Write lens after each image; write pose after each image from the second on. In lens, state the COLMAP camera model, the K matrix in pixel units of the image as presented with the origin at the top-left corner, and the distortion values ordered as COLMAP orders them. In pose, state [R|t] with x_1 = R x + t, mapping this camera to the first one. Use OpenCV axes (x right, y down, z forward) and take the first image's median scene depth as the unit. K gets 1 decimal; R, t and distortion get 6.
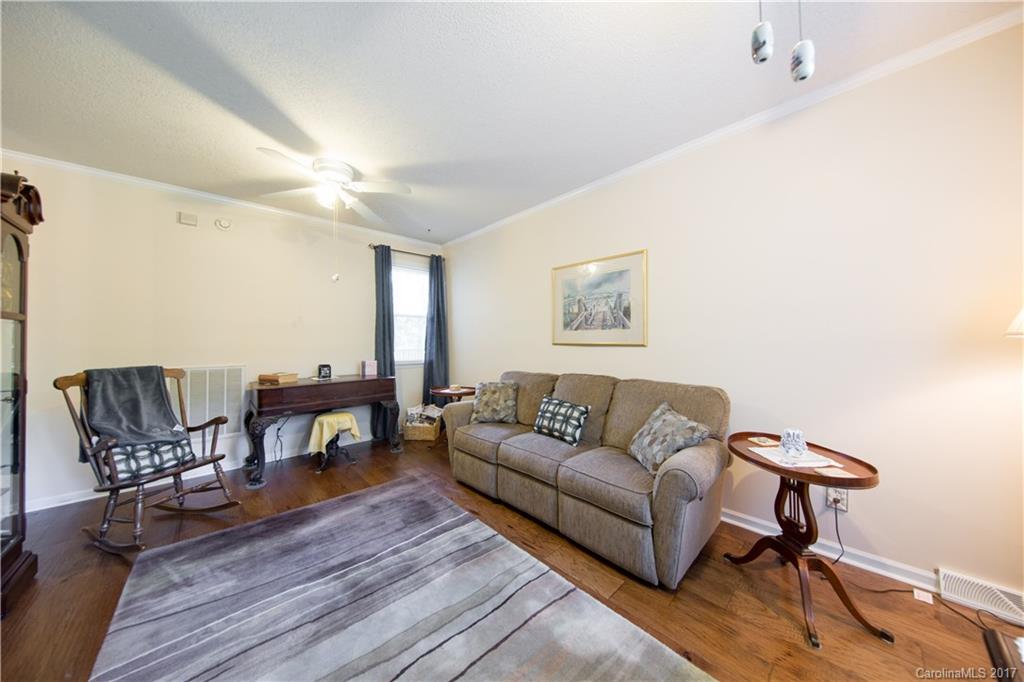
lens RADIAL K [[331.4, 0, 513.7], [0, 331.4, 337.9], [0, 0, 1]] dist [-0.001810, -0.000220]
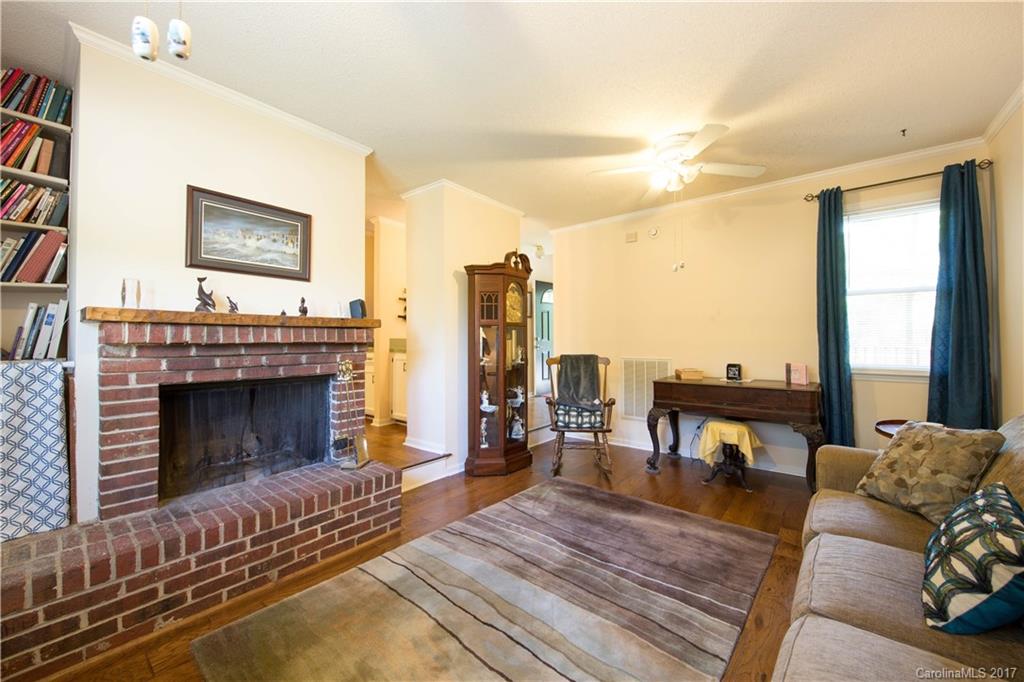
lens RADIAL K [[394.2, 0, 513.4], [0, 394.2, 339.1], [0, 0, 1]] dist [0.017826, 0.000035]
pose [[0.130665, 0.004700, -0.991415, 0.538428], [0.015244, 0.999861, 0.006749, 0.002937], [0.991309, -0.015995, 0.130575, 0.473426]]
